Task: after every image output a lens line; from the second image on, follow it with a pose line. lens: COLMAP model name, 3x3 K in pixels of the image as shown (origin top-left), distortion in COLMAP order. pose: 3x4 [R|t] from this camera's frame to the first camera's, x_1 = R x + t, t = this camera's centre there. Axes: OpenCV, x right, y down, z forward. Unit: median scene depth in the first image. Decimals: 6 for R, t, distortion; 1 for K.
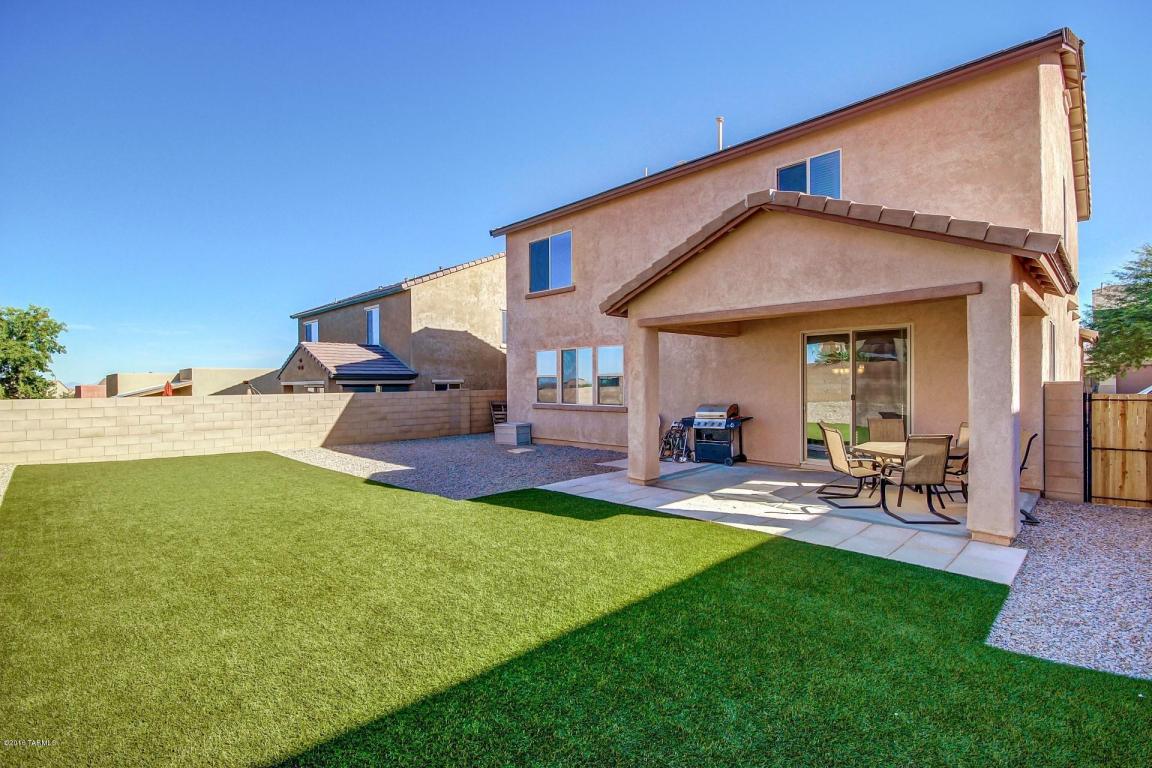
lens RADIAL K [[530.9, 0, 581.2], [0, 530.9, 386.3], [0, 0, 1]] dist [0.001207, -0.000554]
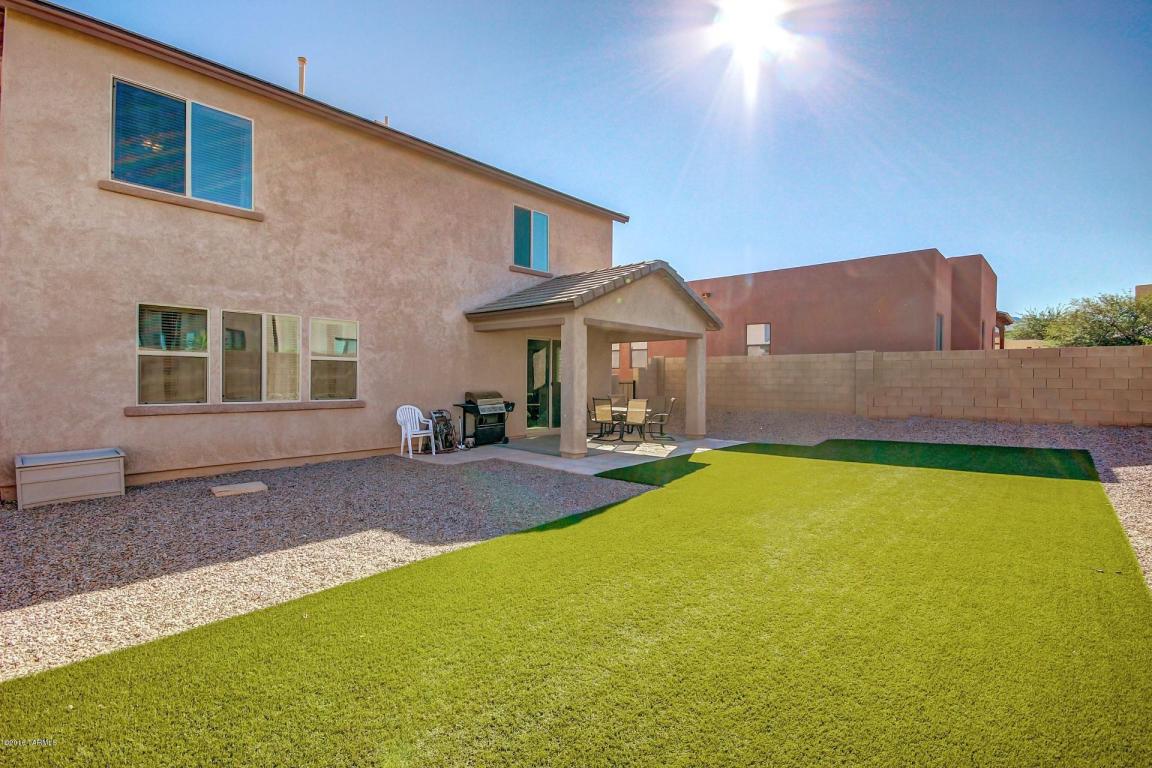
lens RADIAL K [[530.9, 0, 581.2], [0, 530.9, 386.3], [0, 0, 1]] dist [0.001207, -0.000554]
pose [[-0.045677, -0.010652, 0.998899, -0.604422], [-0.002386, 0.999941, 0.010554, 0.007322], [-0.998953, -0.001902, -0.045700, 0.590934]]
